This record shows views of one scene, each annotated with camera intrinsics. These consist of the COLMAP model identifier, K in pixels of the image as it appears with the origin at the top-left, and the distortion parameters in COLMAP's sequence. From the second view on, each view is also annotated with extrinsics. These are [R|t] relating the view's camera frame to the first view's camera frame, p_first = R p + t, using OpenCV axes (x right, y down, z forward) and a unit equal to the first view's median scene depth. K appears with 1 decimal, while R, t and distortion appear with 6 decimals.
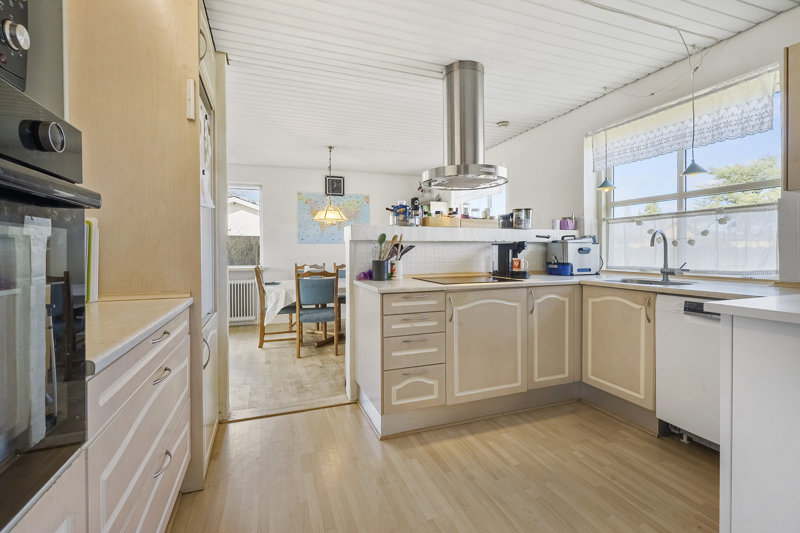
lens RADIAL K [[370.5, 0, 401.5], [0, 370.5, 259.8], [0, 0, 1]] dist [-0.000368, -0.000389]
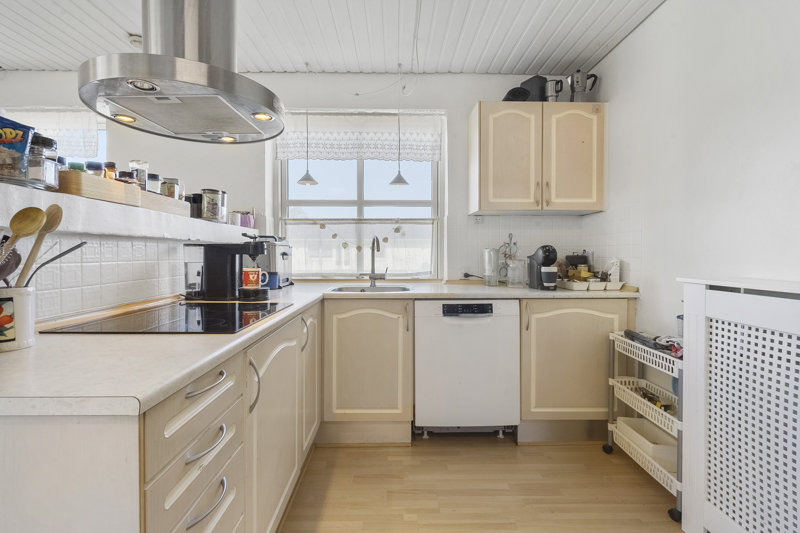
lens RADIAL K [[370.5, 0, 400.7], [0, 370.5, 259.2], [0, 0, 1]] dist [-0.000368, -0.000389]
pose [[0.329331, -0.009454, 0.944167, -0.212237], [0.021479, 0.999766, 0.002518, -0.017289], [-0.943970, 0.019450, 0.329457, 0.606870]]
